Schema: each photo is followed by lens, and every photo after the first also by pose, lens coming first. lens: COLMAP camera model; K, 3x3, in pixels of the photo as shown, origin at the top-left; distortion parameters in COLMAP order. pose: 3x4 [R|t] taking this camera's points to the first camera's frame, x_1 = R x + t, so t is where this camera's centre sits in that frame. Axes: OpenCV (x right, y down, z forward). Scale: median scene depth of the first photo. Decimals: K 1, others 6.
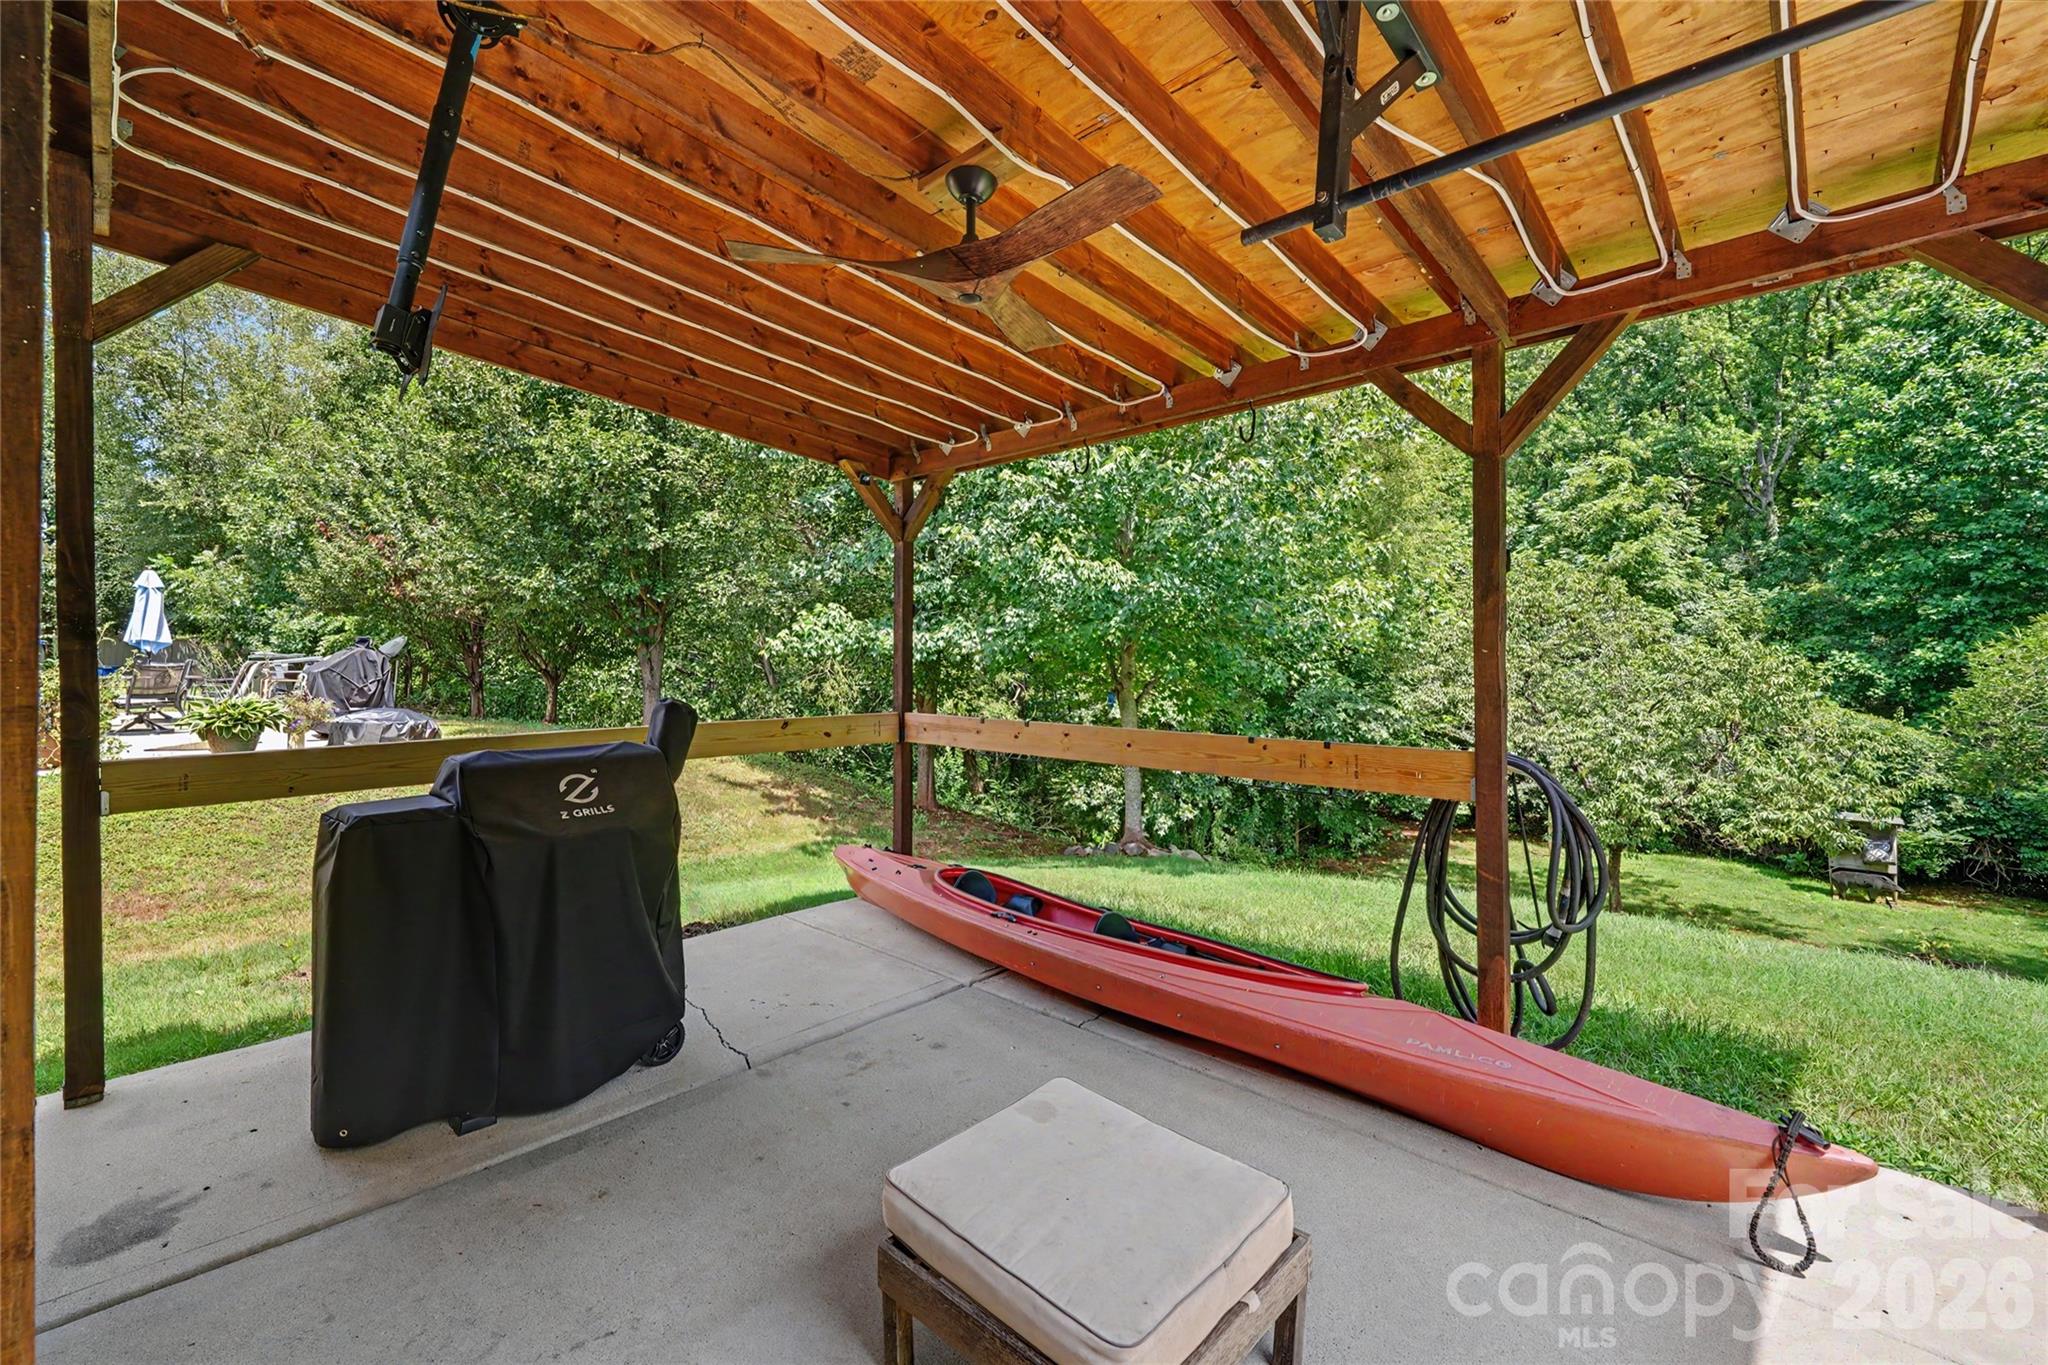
lens RADIAL K [[850.0, 0, 1019.8], [0, 850.0, 649.5], [0, 0, 1]] dist [-0.000847, -0.000397]
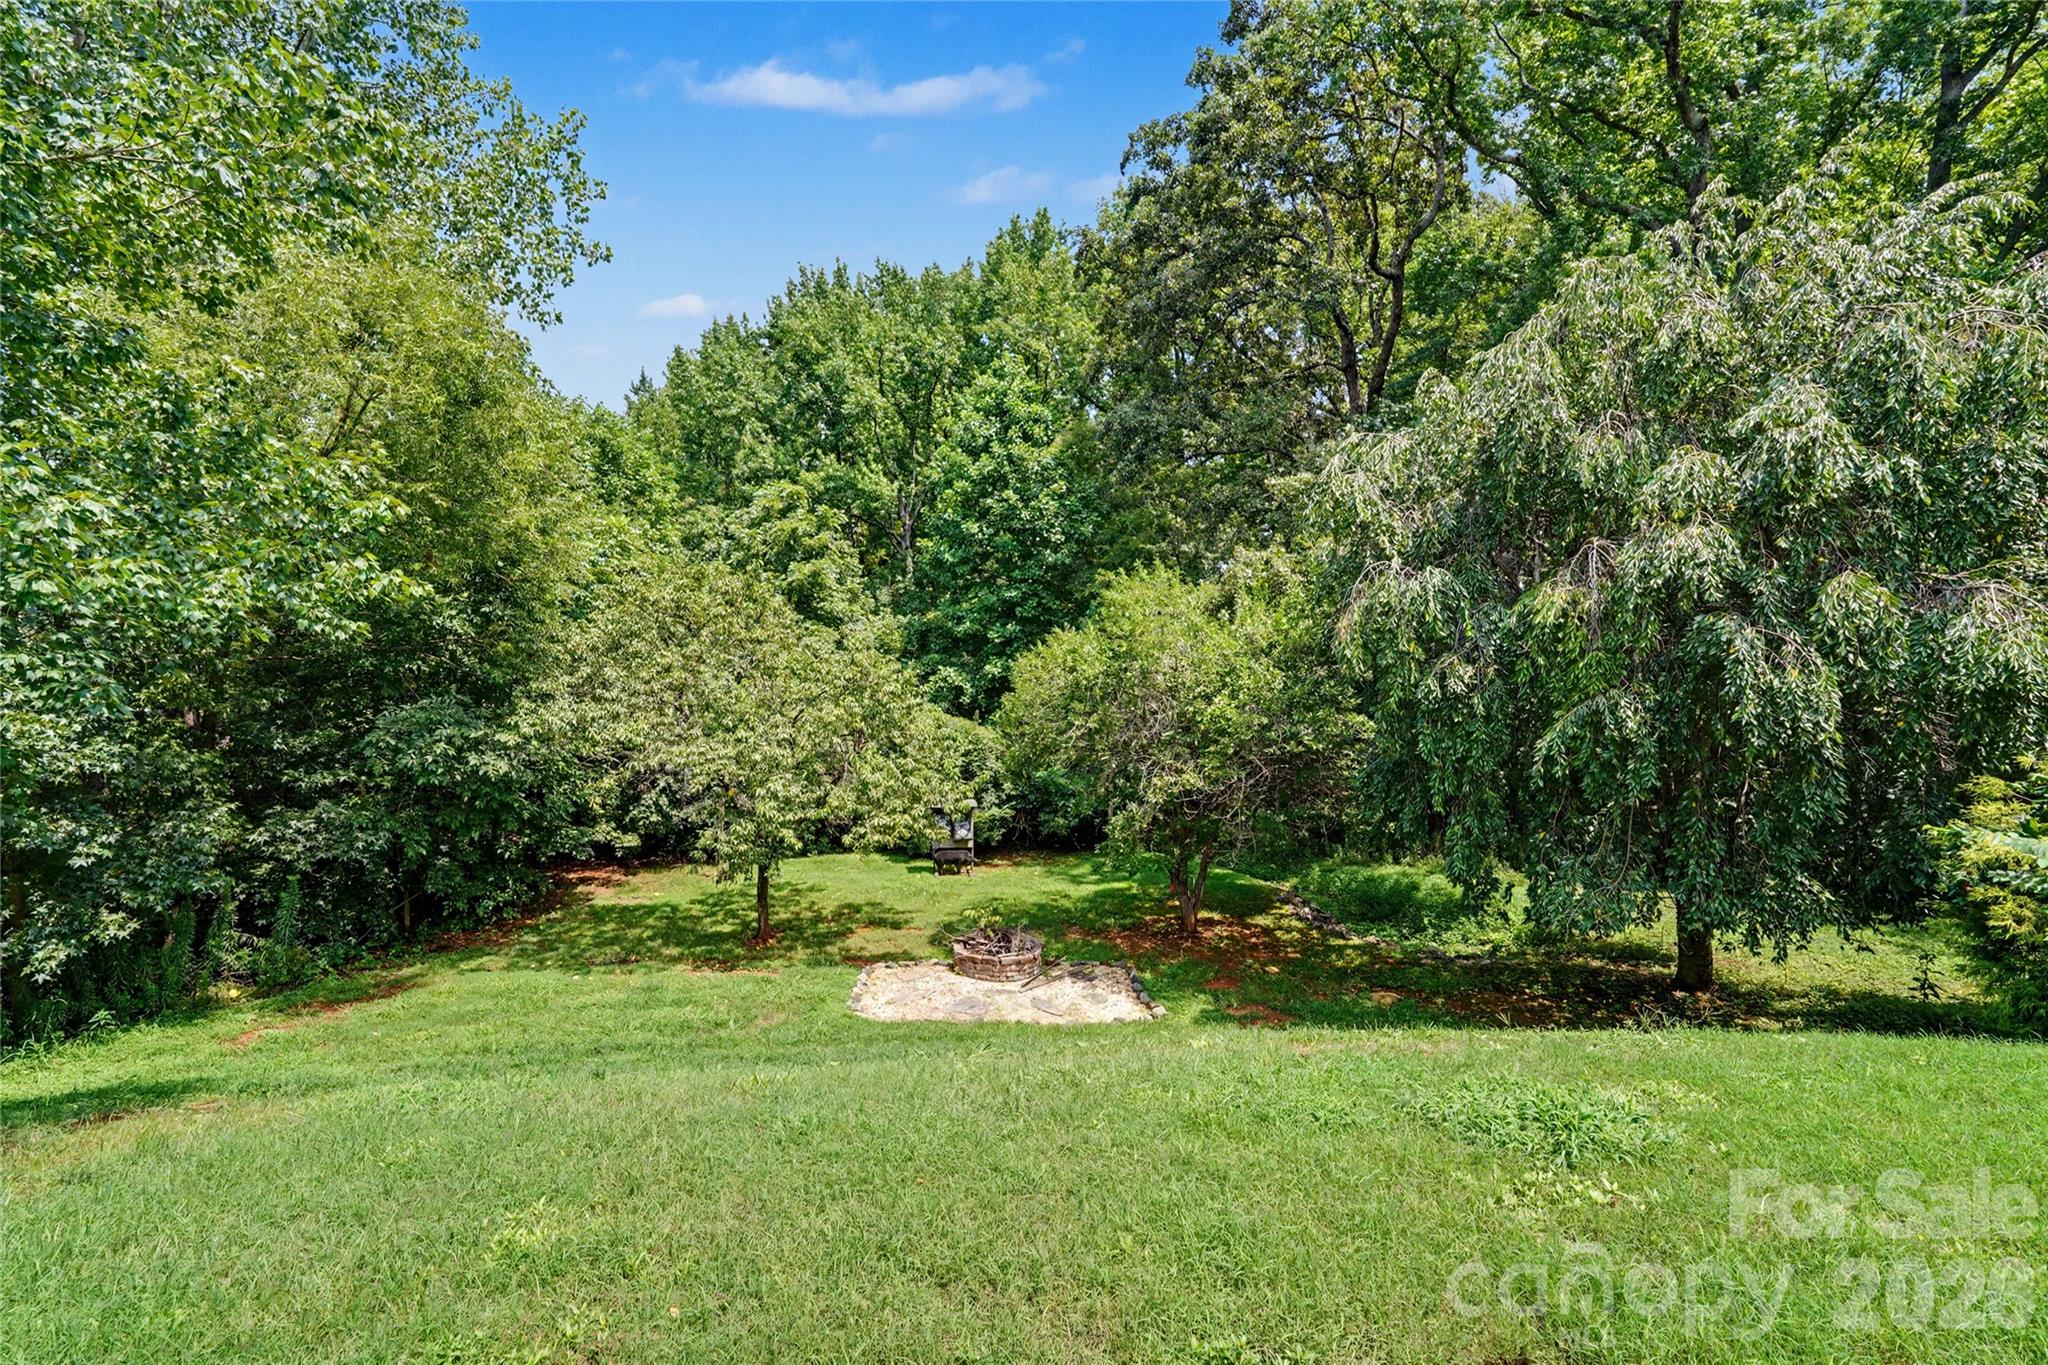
lens RADIAL K [[848.0, 0, 1016.9], [0, 848.0, 670.1], [0, 0, 1]] dist [-0.055530, -0.000039]
pose [[0.665744, 0.005139, 0.746162, 0.141008], [-0.007377, 0.999973, -0.000305, 0.007954], [-0.746143, -0.005302, 0.665764, 0.122462]]
